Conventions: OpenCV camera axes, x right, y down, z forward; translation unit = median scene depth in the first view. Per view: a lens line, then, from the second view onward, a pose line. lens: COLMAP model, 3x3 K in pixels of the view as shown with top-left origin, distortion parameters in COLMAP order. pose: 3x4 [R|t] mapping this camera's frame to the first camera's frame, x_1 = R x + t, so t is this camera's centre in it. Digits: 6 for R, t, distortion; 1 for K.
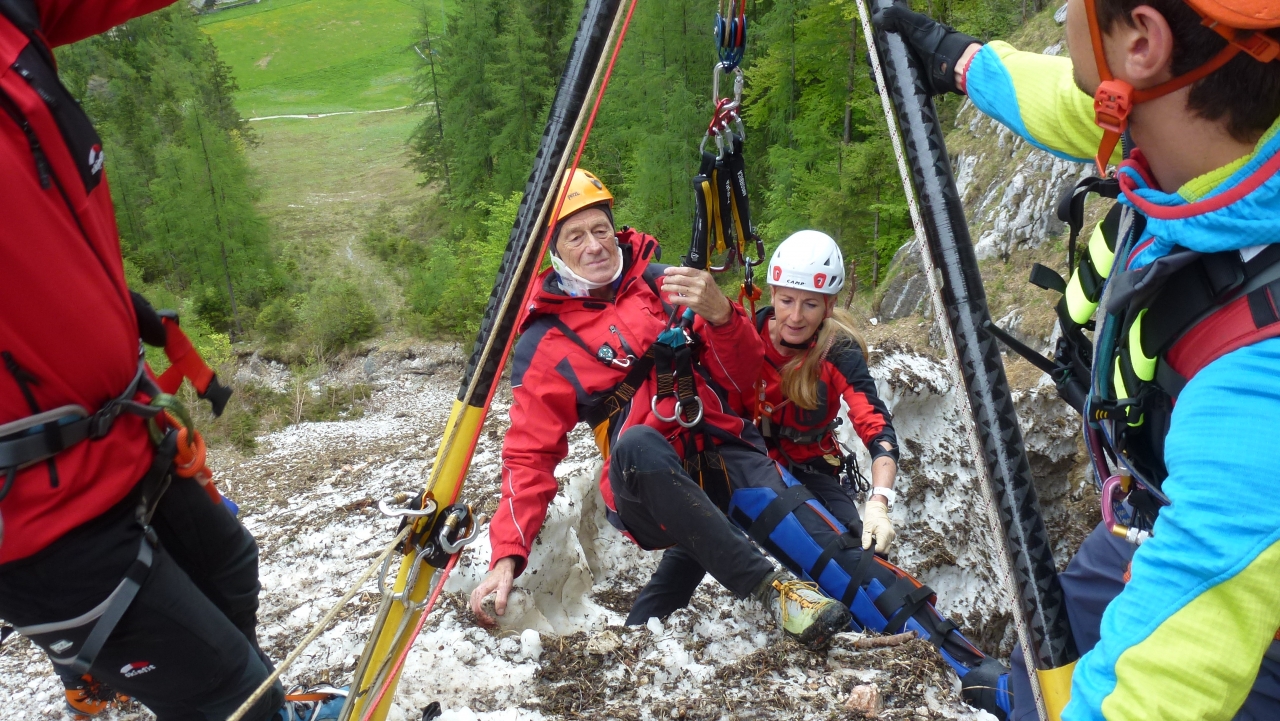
lens RADIAL K [[1278.0, 0, 640.0], [0, 1278.0, 360.5], [0, 0, 1]] dist [-0.019472, -0.014795]
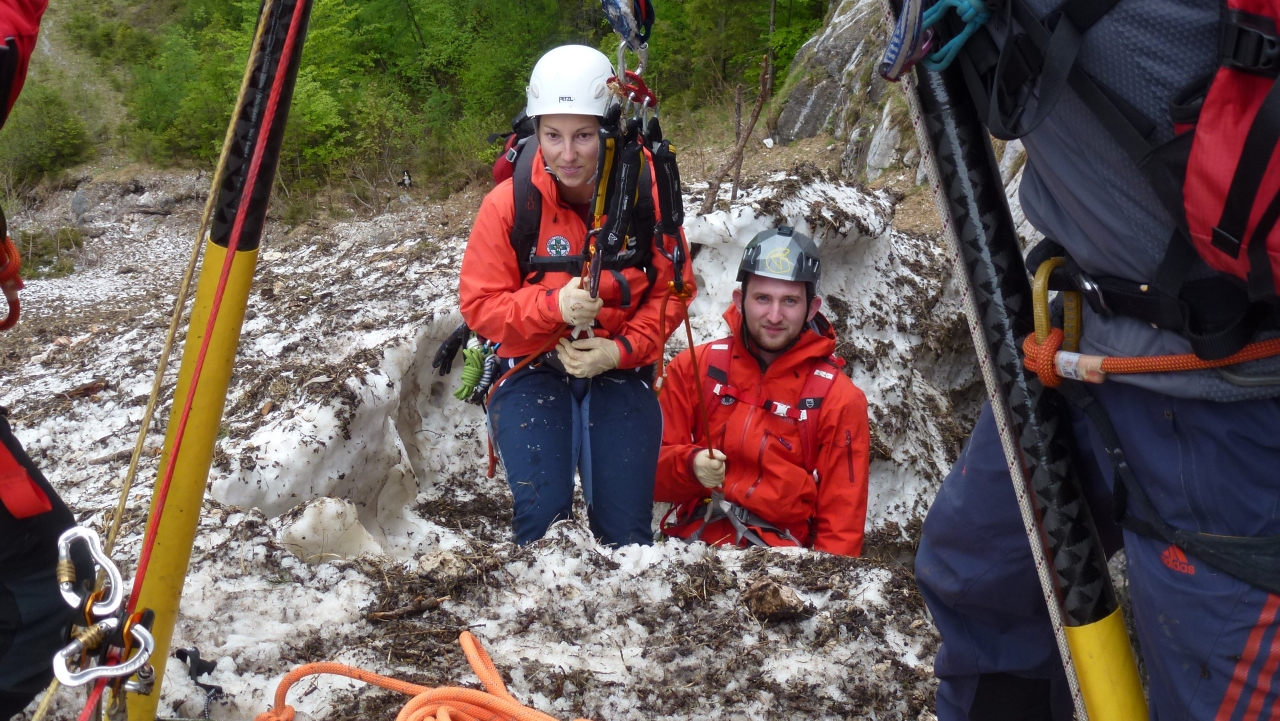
lens RADIAL K [[1707.9, 0, 640.0], [0, 1707.9, 360.5], [0, 0, 1]] dist [-0.010961, -0.097164]
pose [[0.994126, -0.009349, 0.107824, -0.007709], [-0.001052, 0.995380, 0.096008, 0.001948], [-0.108224, -0.095557, 0.989523, 0.005884]]
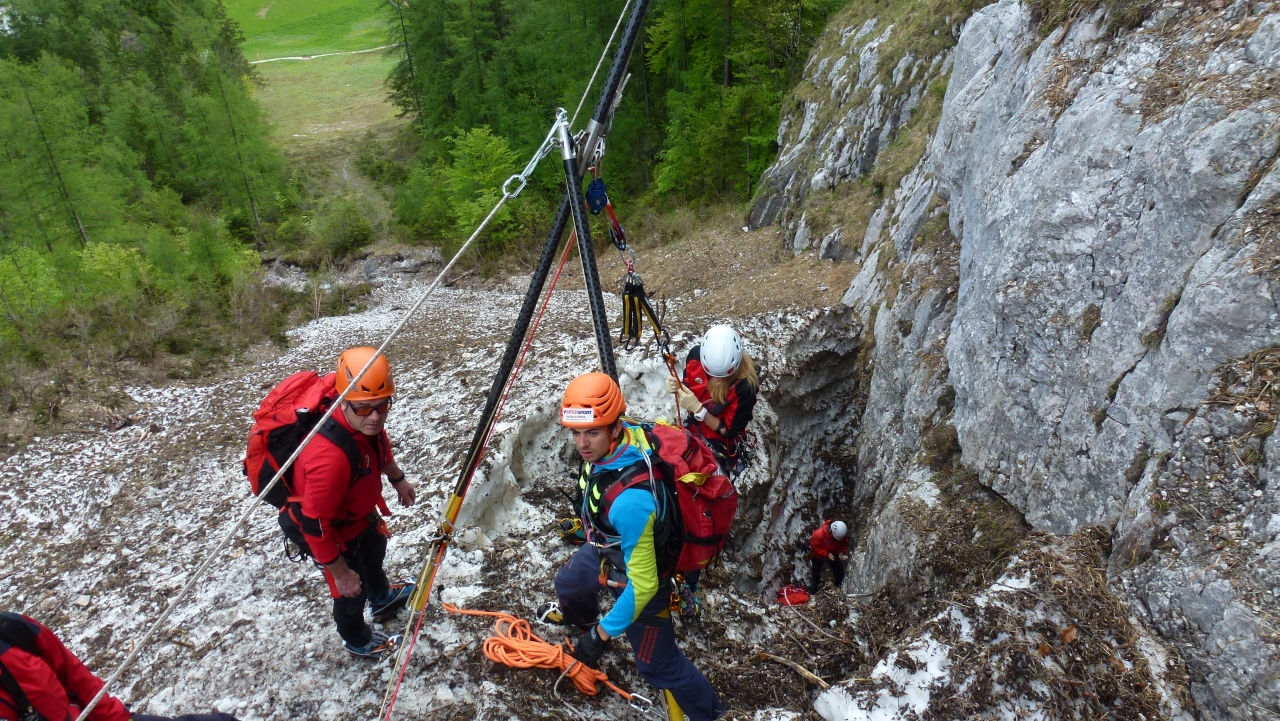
lens RADIAL K [[994.1, 0, 640.0], [0, 994.1, 360.5], [0, 0, 1]] dist [-0.043094, 0.001230]
pose [[0.997451, -0.045623, 0.054856, 0.034962], [0.038899, 0.992258, 0.117943, -0.093708], [-0.059812, -0.115508, 0.991504, -0.223653]]
